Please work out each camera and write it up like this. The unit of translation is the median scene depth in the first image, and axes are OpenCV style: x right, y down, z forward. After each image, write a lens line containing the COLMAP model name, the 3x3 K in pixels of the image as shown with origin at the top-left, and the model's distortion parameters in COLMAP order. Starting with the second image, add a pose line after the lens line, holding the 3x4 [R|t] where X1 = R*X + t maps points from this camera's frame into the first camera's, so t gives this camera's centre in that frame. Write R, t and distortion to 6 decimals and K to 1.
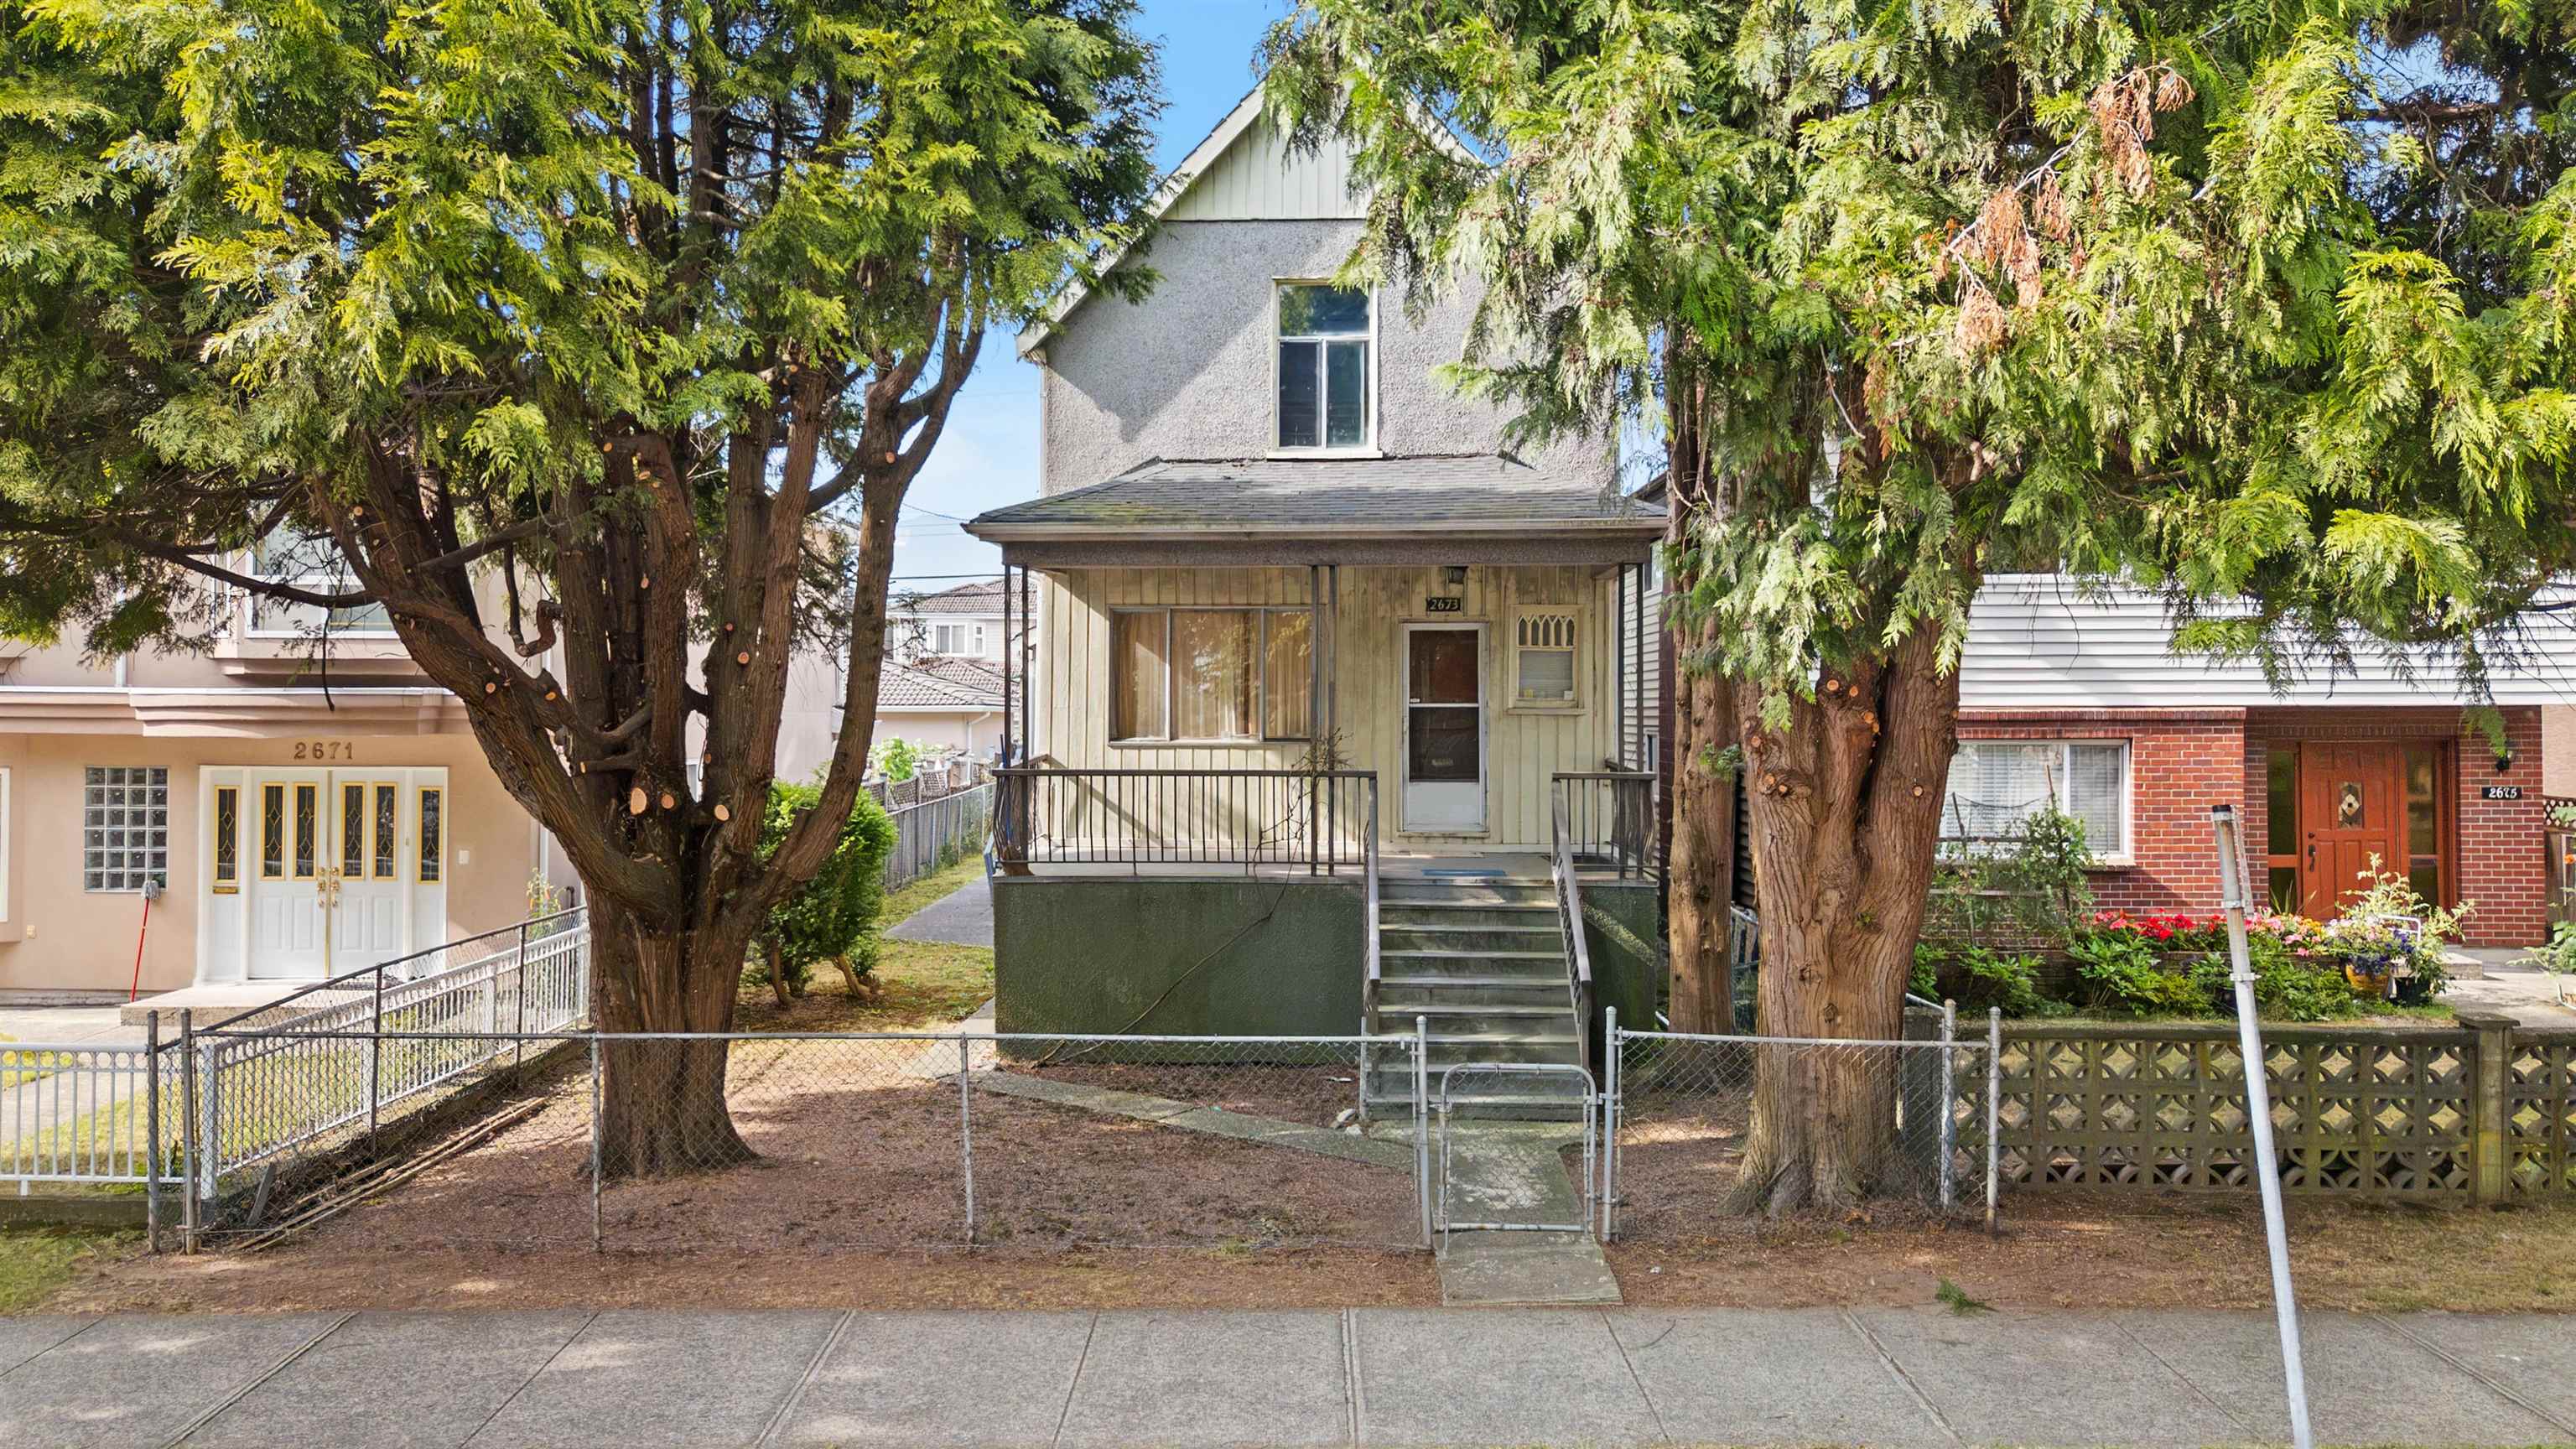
lens RADIAL K [[1883.0, 0, 1293.3], [0, 1883.0, 736.0], [0, 0, 1]] dist [0.055424, -0.051065]
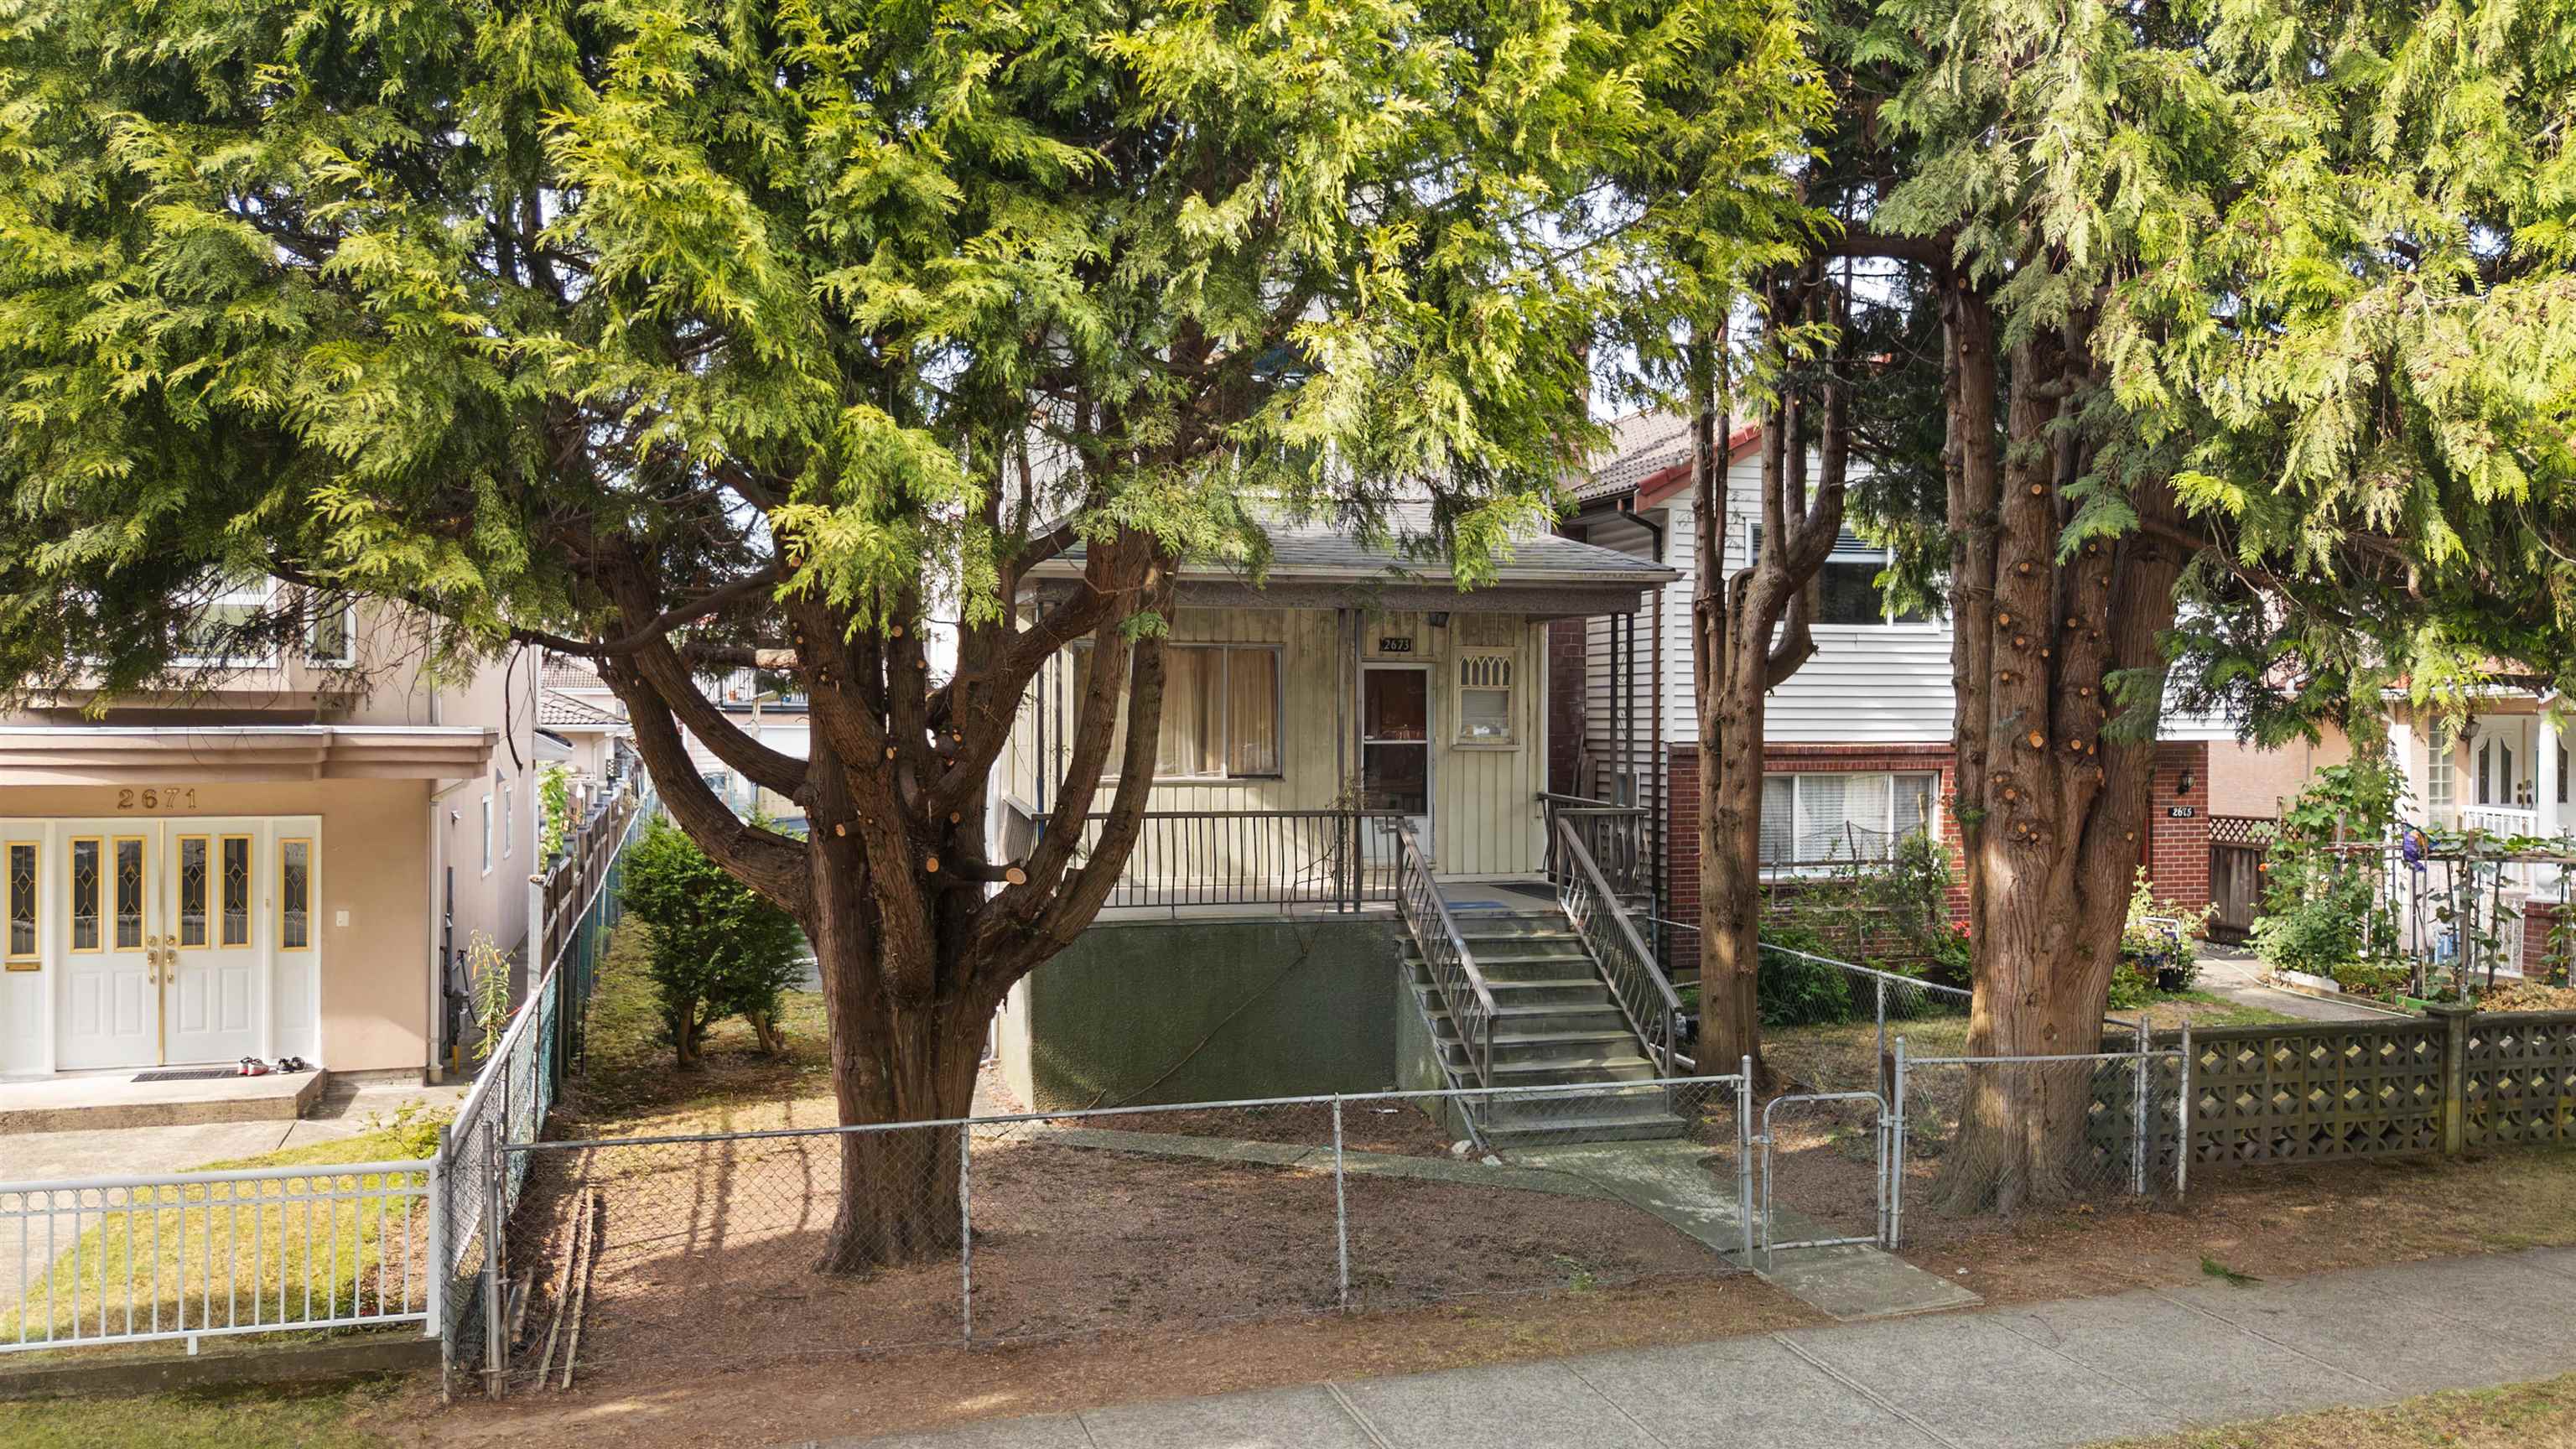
lens RADIAL K [[1883.0, 0, 1293.3], [0, 1883.0, 736.0], [0, 0, 1]] dist [0.055424, -0.051065]
pose [[0.948435, -0.001054, 0.316970, -0.503635], [0.001441, 0.999998, -0.000986, -0.031150], [-0.316969, 0.001392, 0.948435, 0.057735]]
